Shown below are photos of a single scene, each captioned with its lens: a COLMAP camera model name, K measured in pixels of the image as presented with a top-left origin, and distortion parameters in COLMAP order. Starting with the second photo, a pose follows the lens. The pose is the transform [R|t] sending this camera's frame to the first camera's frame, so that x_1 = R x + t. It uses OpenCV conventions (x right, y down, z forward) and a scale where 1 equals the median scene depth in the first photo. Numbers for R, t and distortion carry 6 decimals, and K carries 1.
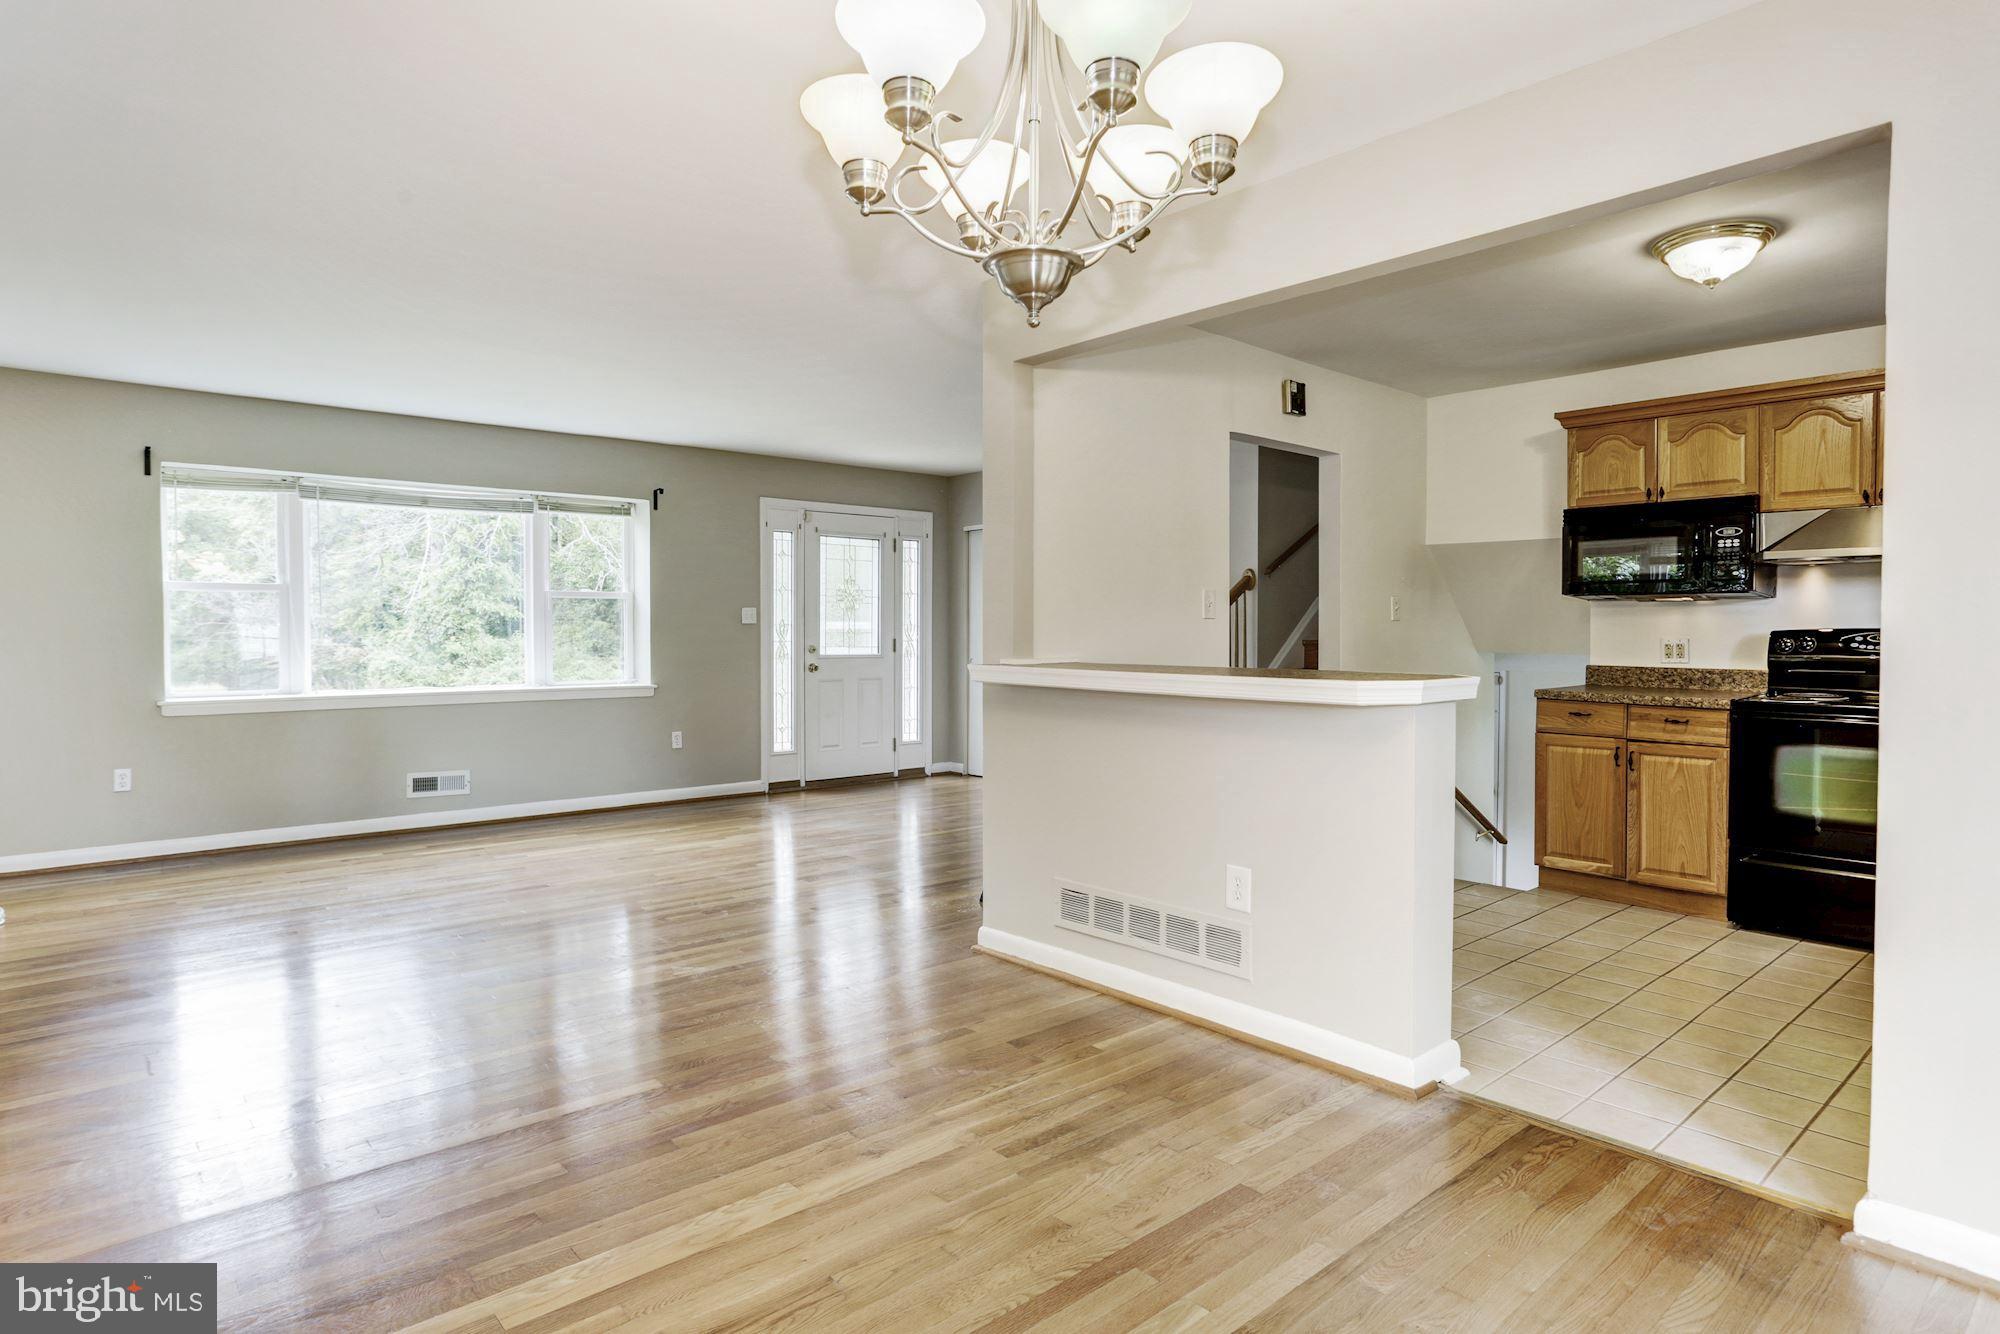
lens RADIAL K [[1101.5, 0, 979.0], [0, 1101.5, 654.7], [0, 0, 1]] dist [-0.004919, 0.000644]
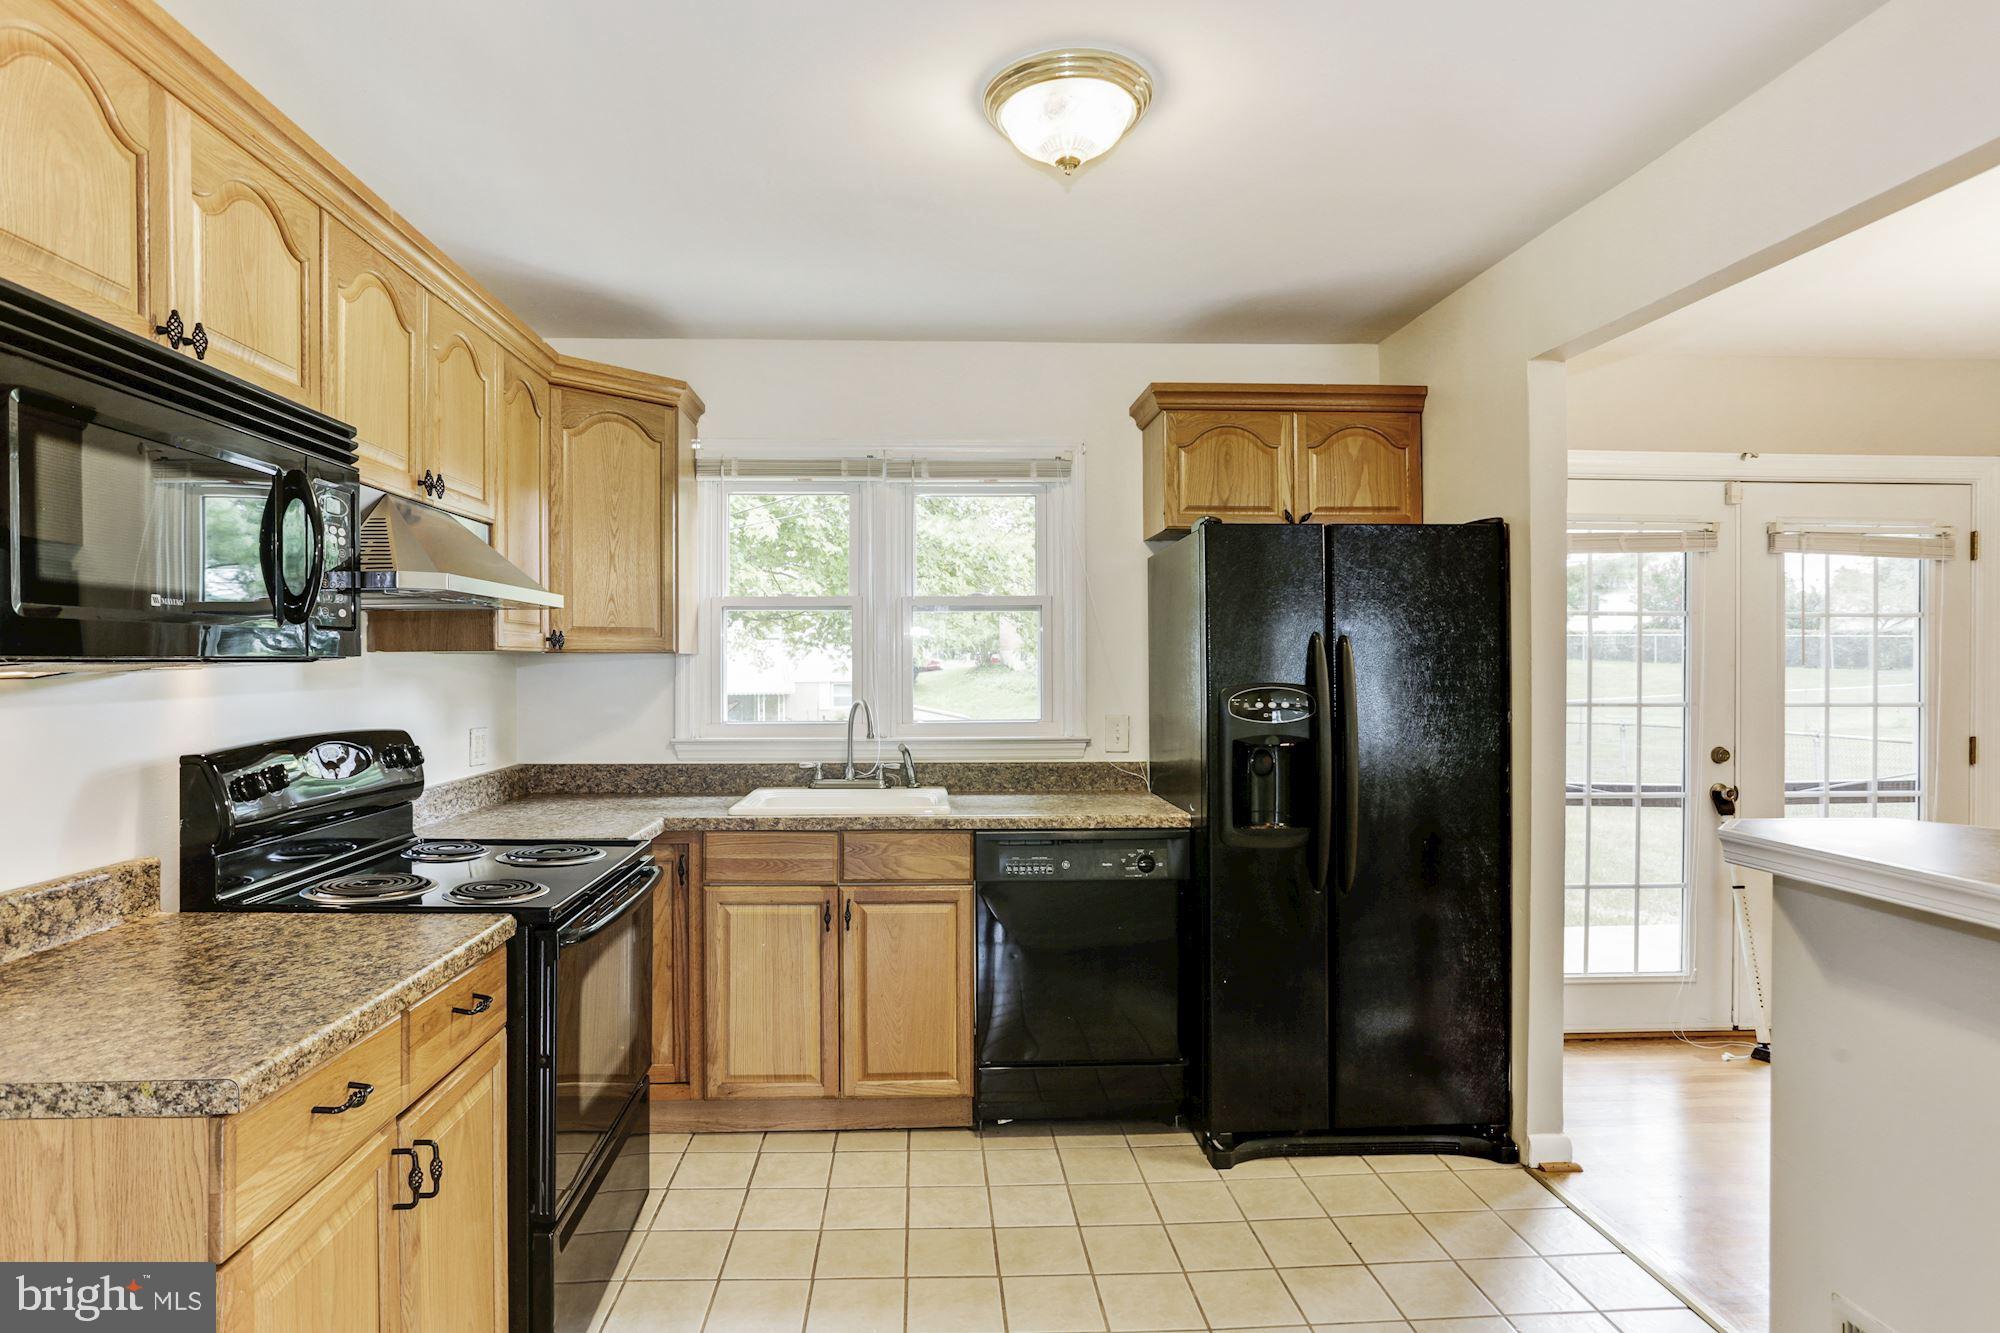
lens RADIAL K [[1089.2, 0, 988.7], [0, 1089.2, 655.1], [0, 0, 1]] dist [-0.047384, 0.025501]
pose [[-0.795208, 0.000765, 0.606337, 0.240337], [0.012052, 0.999822, 0.014545, -0.055917], [-0.606217, 0.018874, -0.795075, 1.053930]]
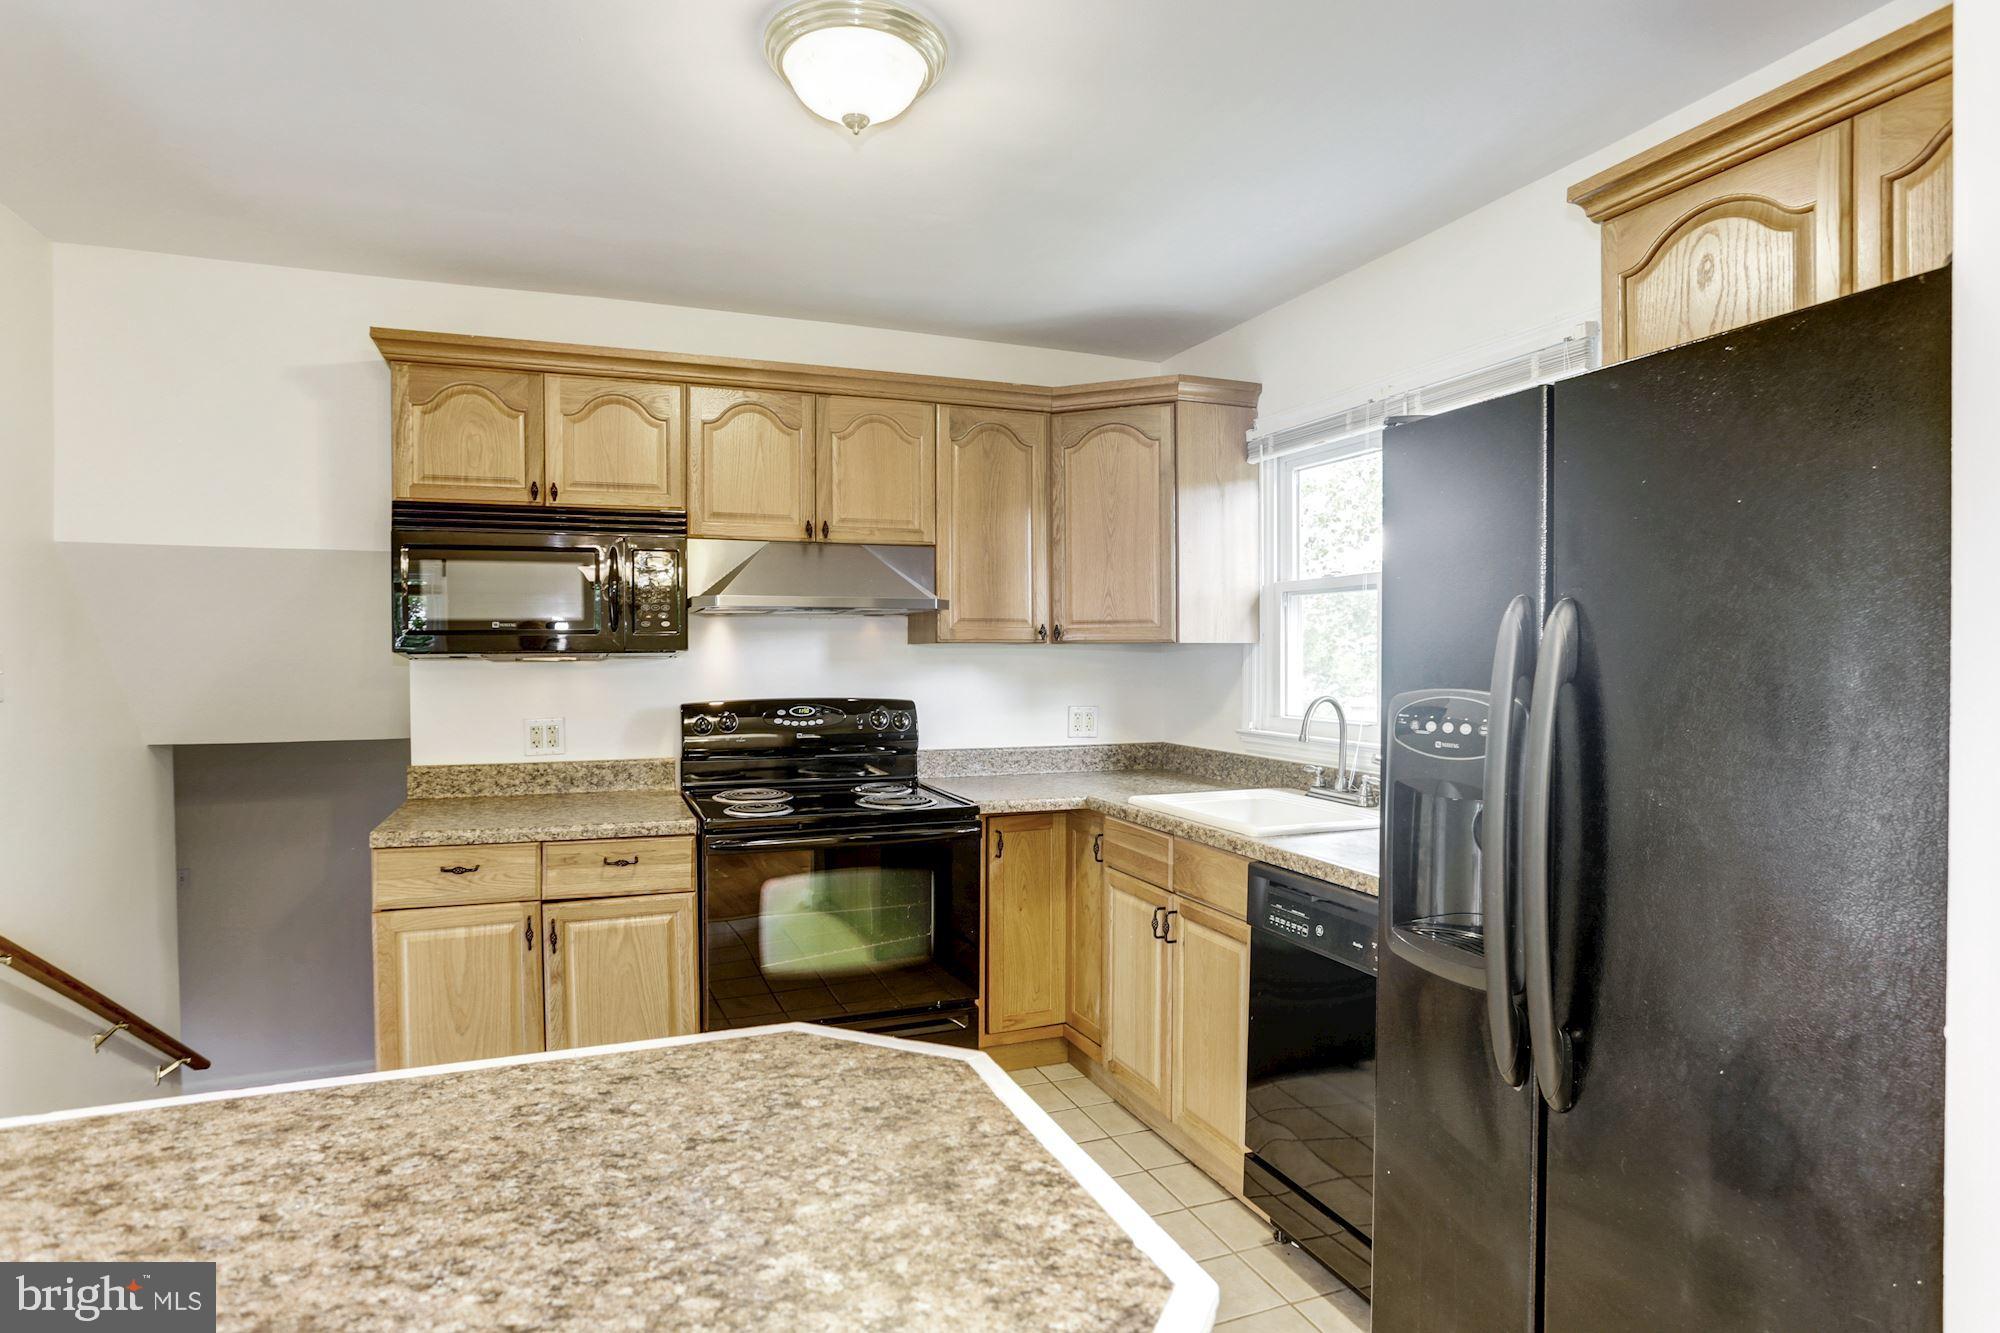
lens RADIAL K [[1089.2, 0, 988.7], [0, 1089.2, 655.1], [0, 0, 1]] dist [-0.047384, 0.025501]
pose [[0.343907, -0.007432, 0.938974, 0.118632], [0.025394, 0.999677, -0.001389, -0.044289], [-0.938660, 0.024322, 0.343985, 0.528429]]
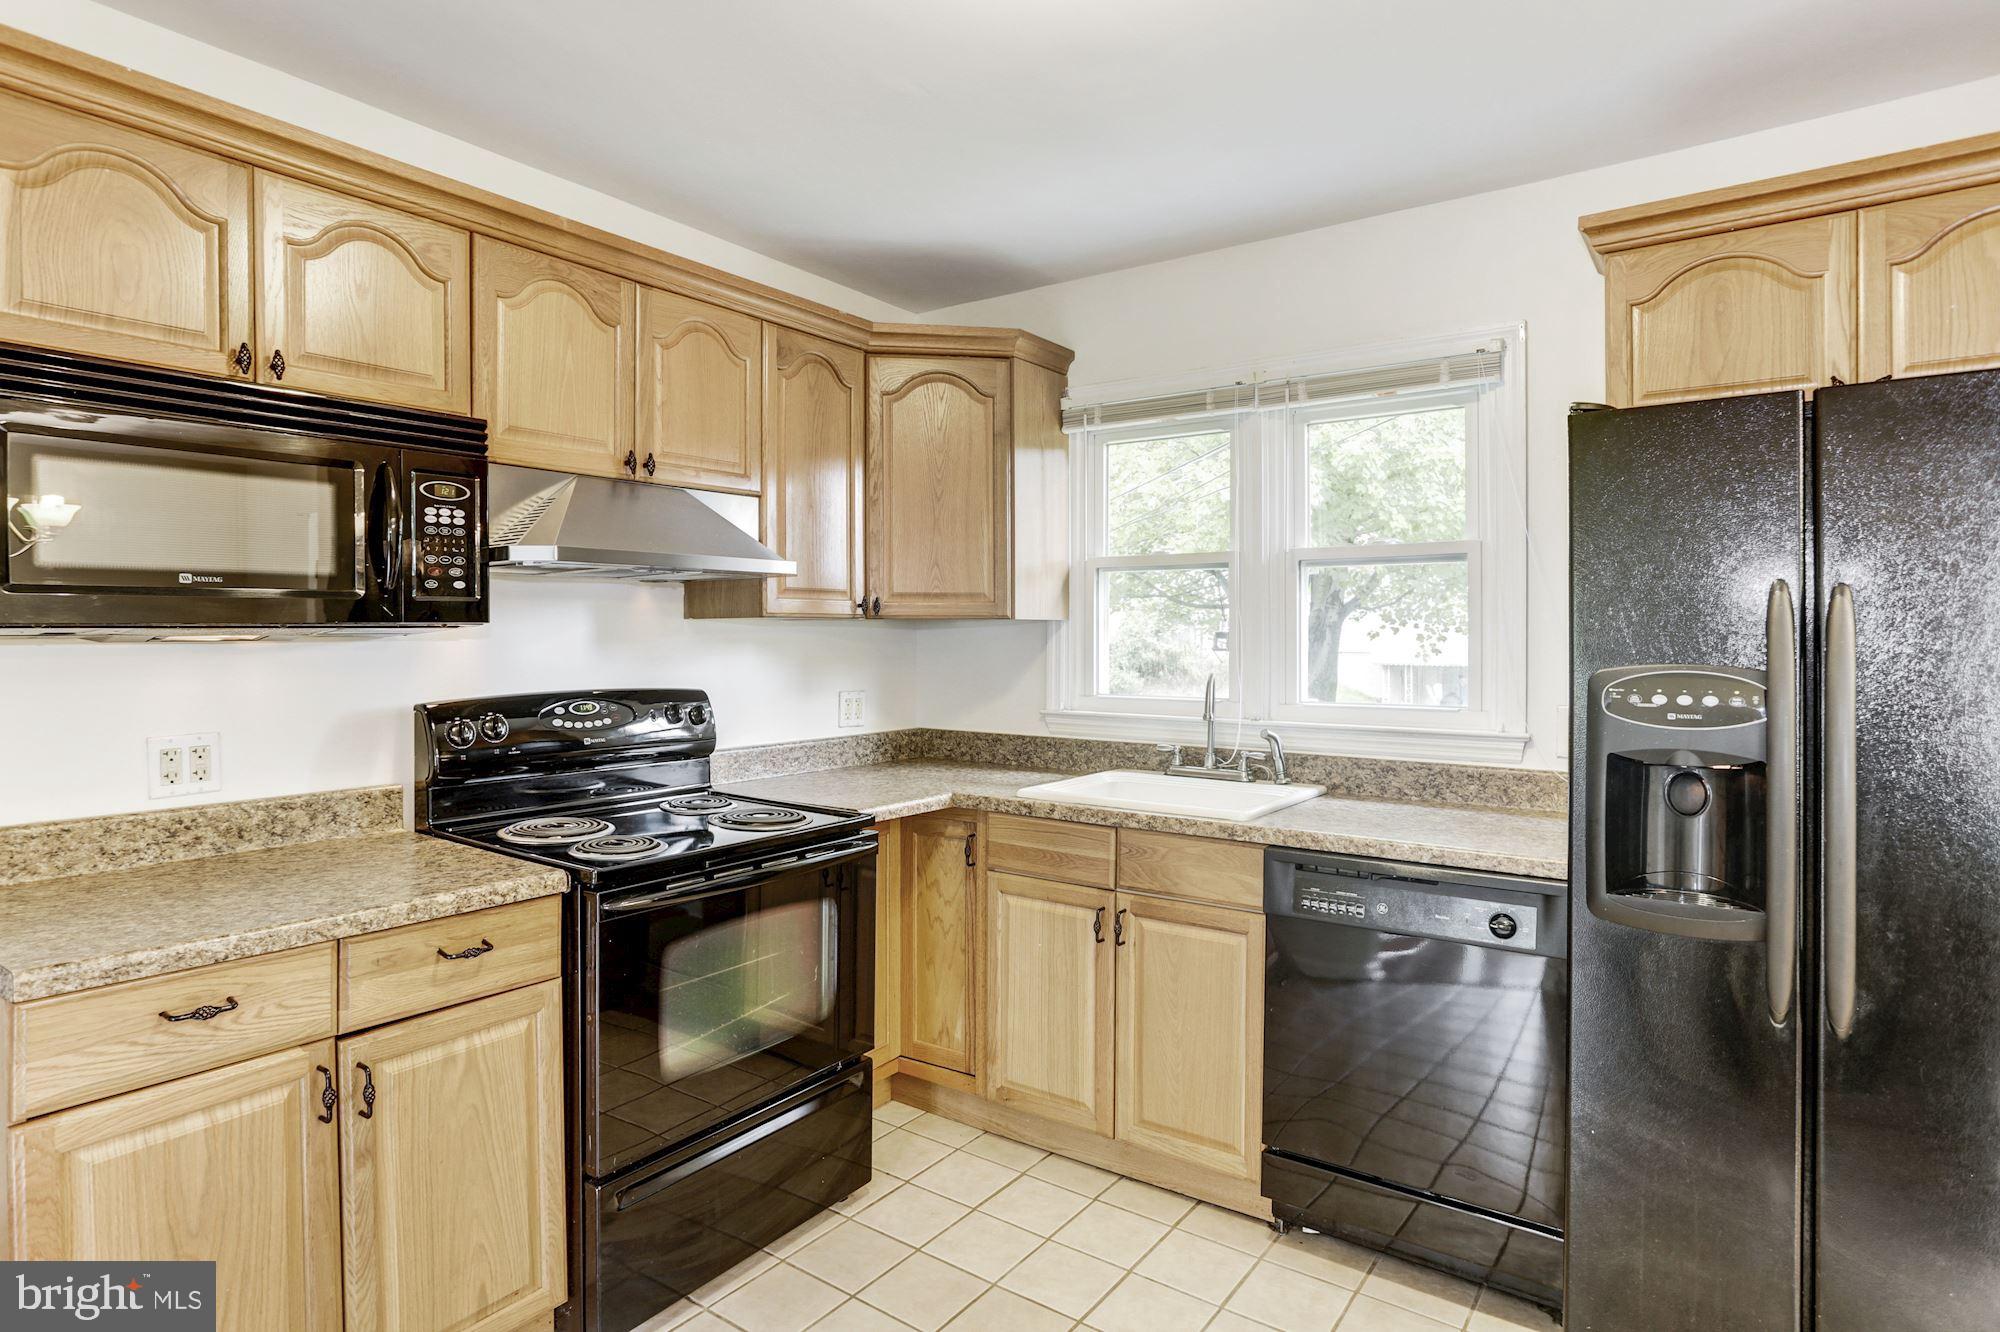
lens RADIAL K [[1097.6, 0, 990.9], [0, 1097.6, 633.7], [0, 0, 1]] dist [-0.044393, 0.026603]
pose [[-0.233285, -0.007093, 0.972382, 0.183683], [0.020747, 0.999709, 0.012270, -0.049651], [-0.972187, 0.023037, -0.233071, 0.806054]]
